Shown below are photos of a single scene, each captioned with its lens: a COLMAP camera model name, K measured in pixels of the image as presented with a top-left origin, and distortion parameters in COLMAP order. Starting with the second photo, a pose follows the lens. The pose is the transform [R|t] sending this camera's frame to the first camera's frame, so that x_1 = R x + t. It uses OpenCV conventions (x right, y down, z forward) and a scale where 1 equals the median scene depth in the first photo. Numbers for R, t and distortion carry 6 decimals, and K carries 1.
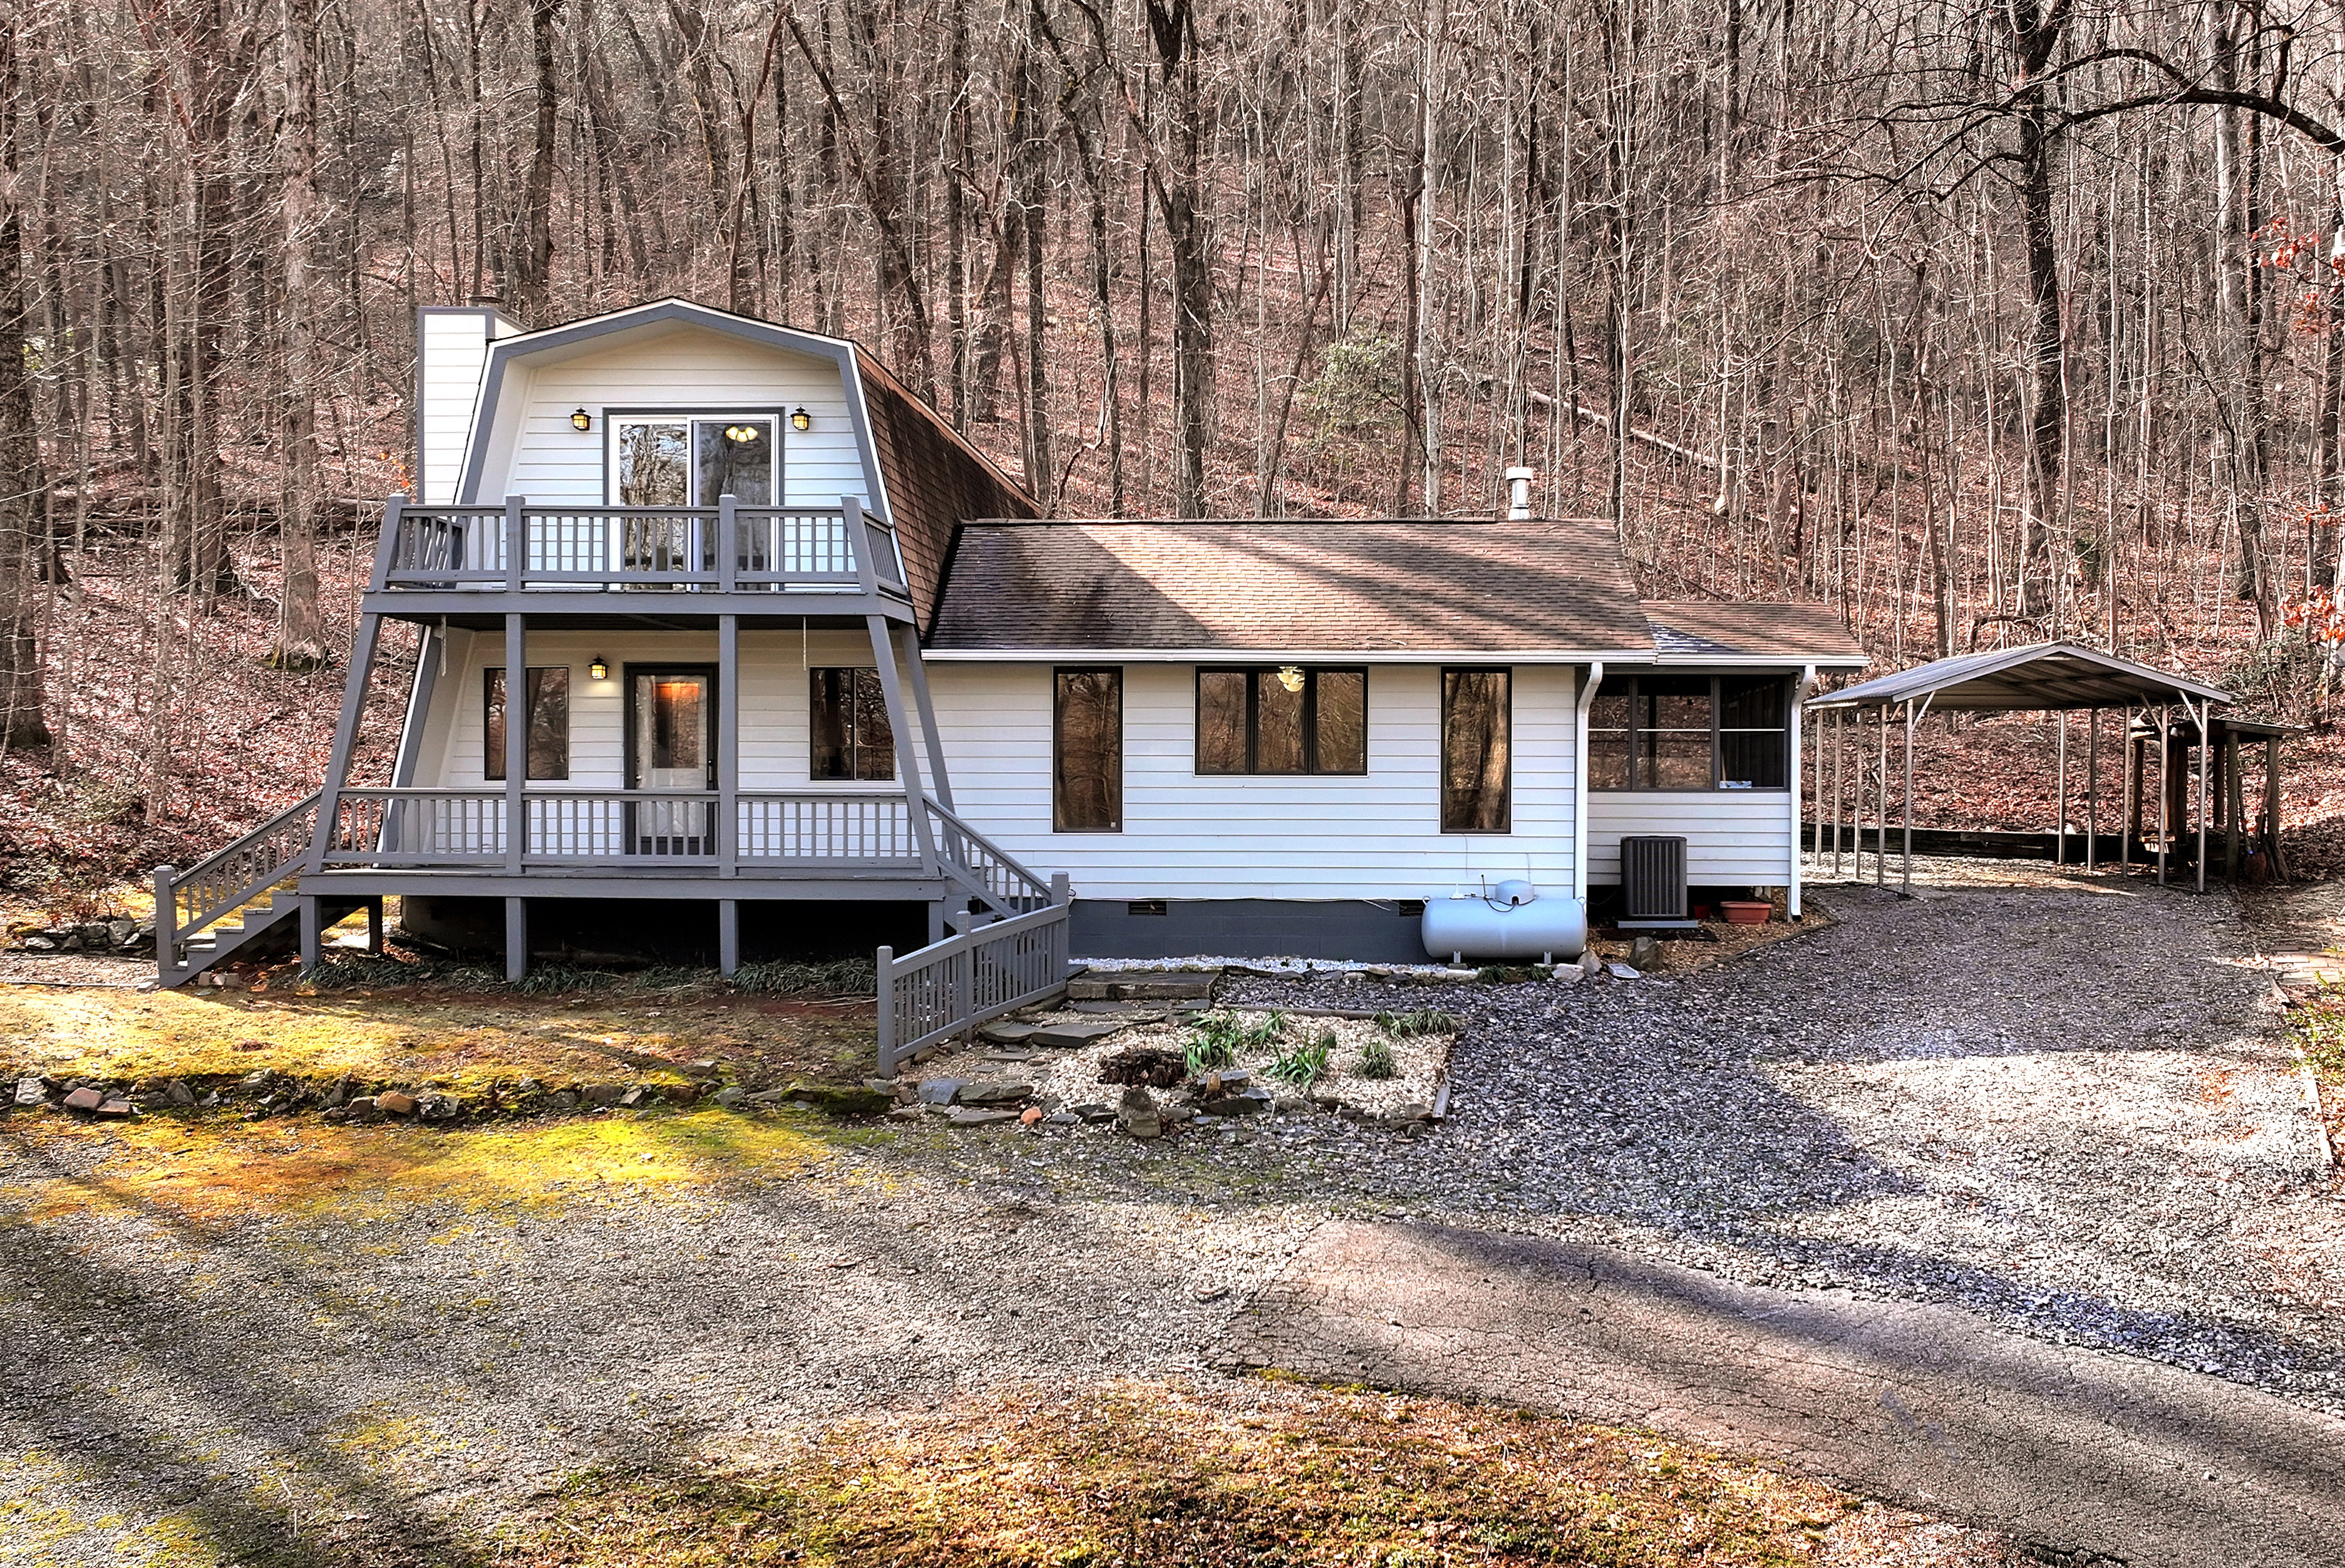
lens RADIAL K [[2394.1, 0, 1357.2], [0, 2394.1, 788.8], [0, 0, 1]] dist [-0.000233, 0.000000]
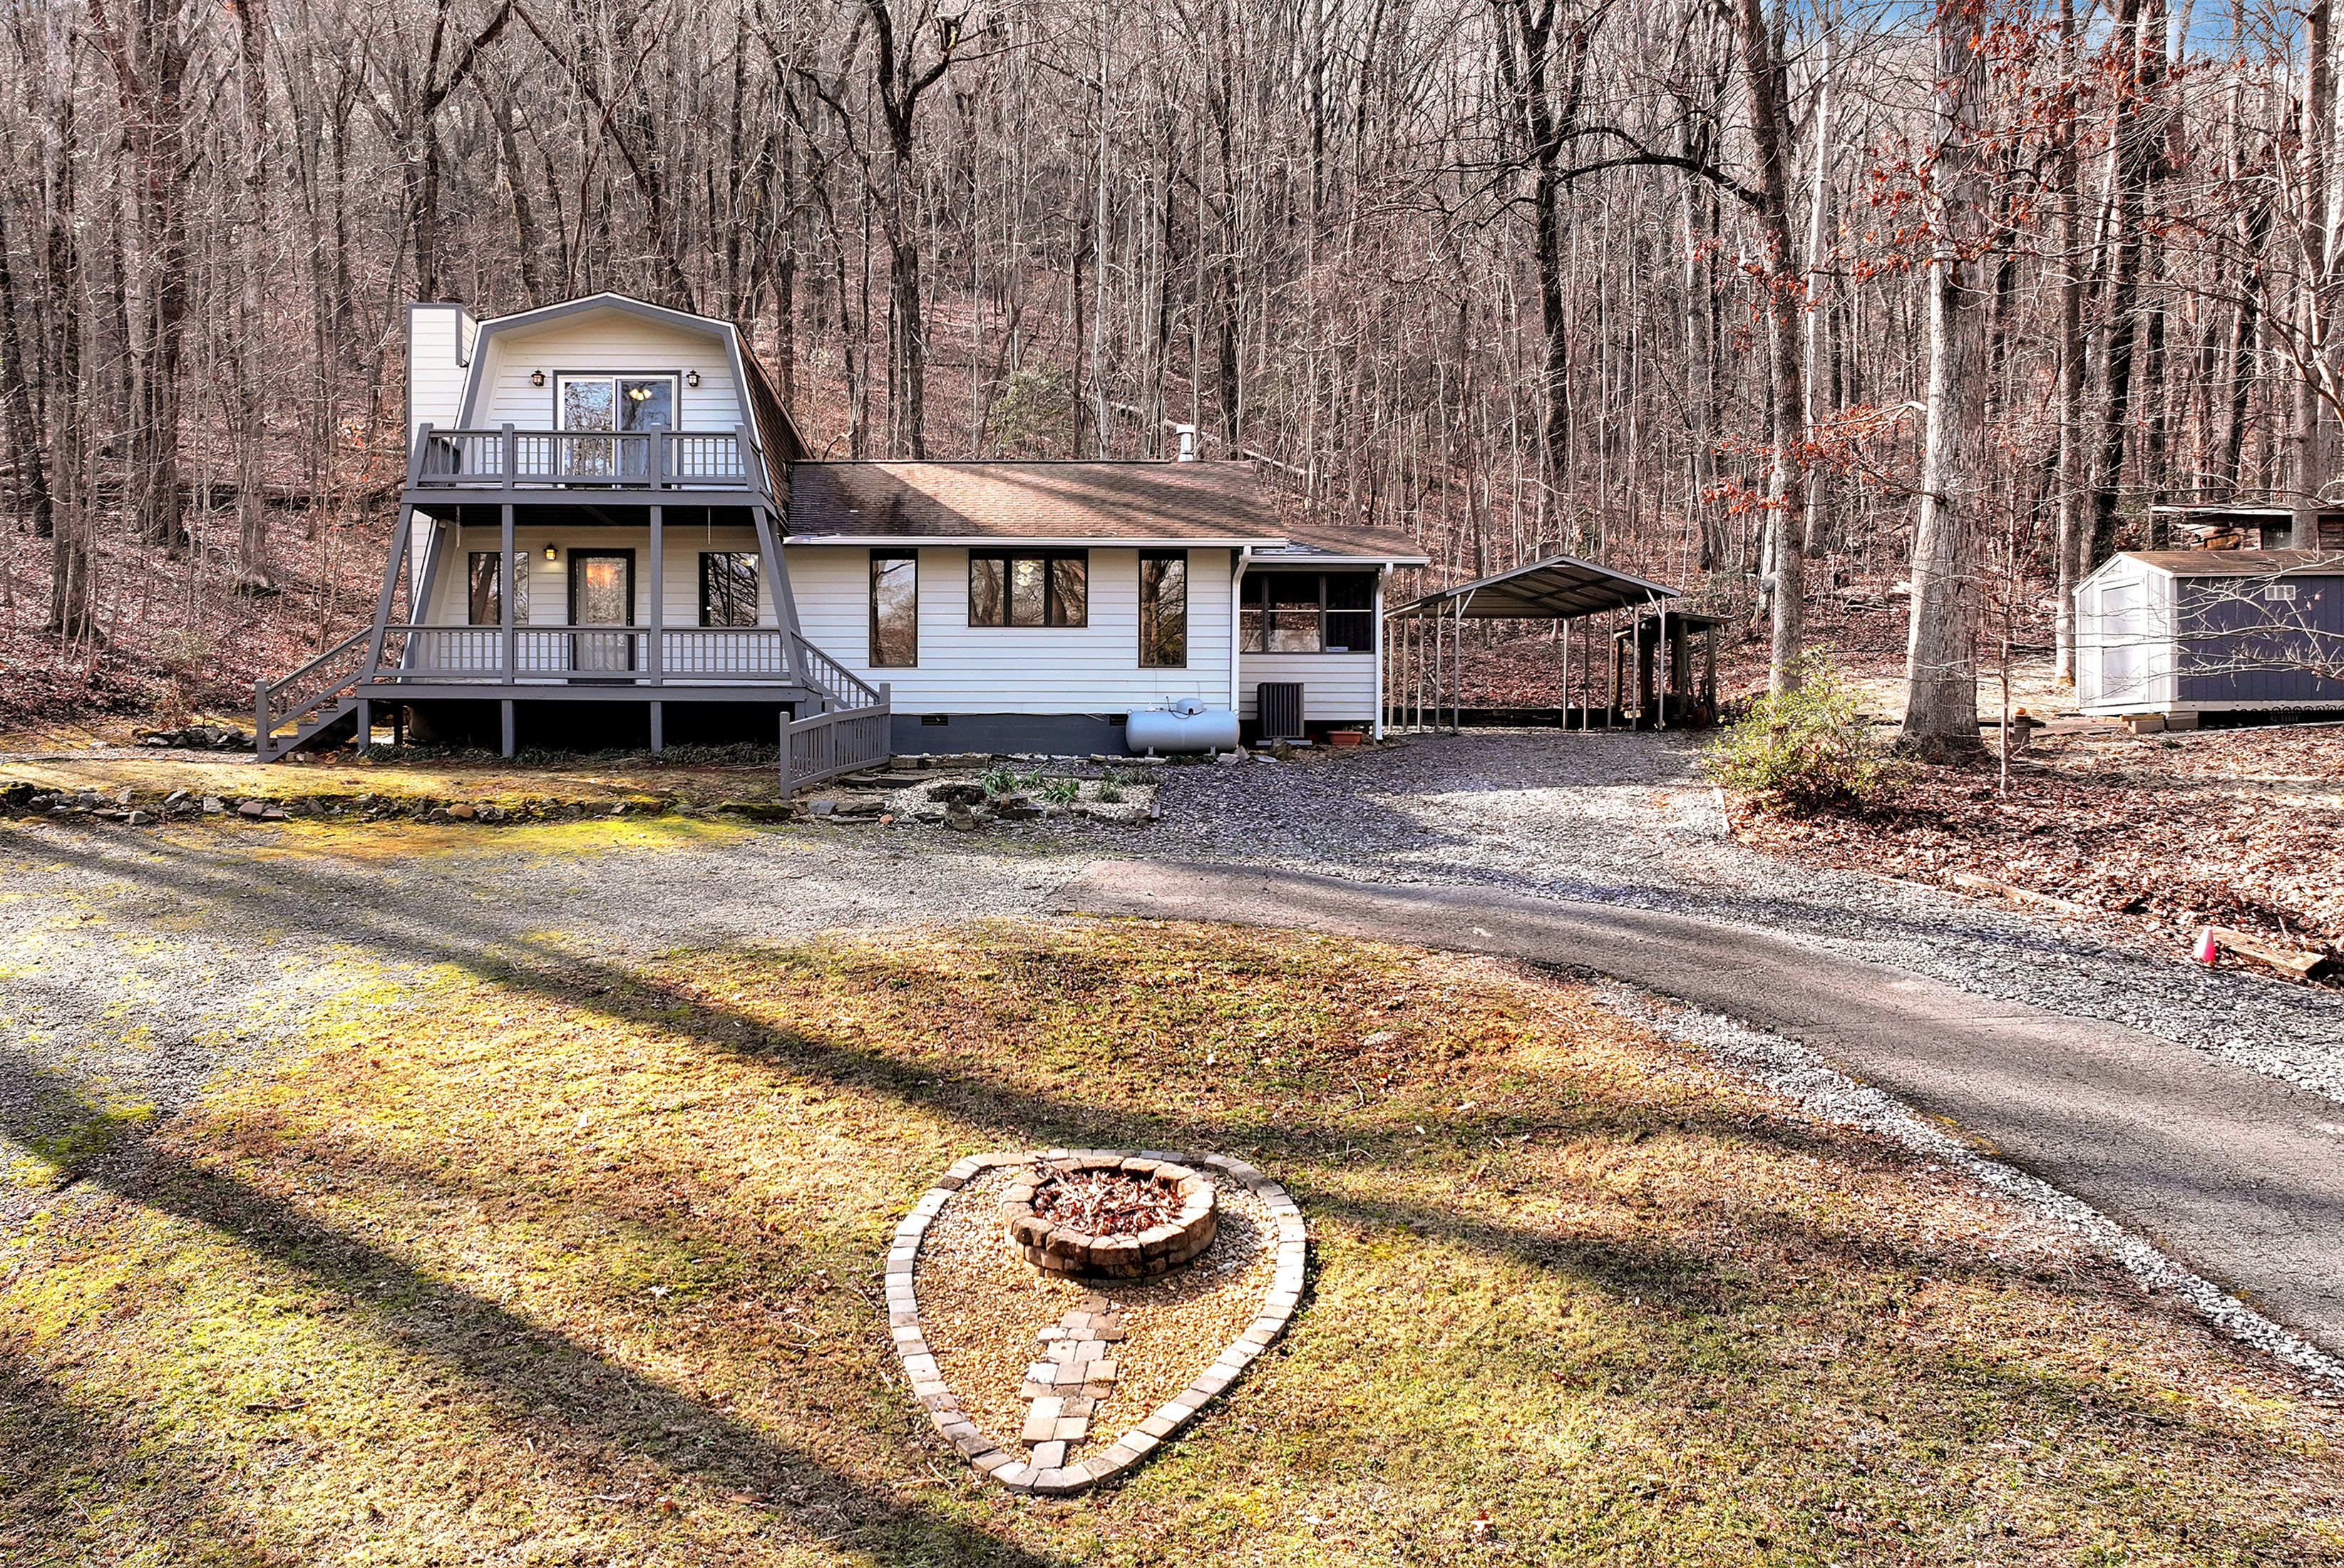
lens RADIAL K [[1955.7, 0, 1082.4], [0, 1955.7, 764.5], [0, 0, 1]] dist [0.002160, -0.014291]
pose [[0.999166, -0.000714, 0.040834, -0.047855], [0.000660, 0.999999, 0.001333, 0.076429], [-0.040835, -0.001305, 0.999165, -0.183521]]
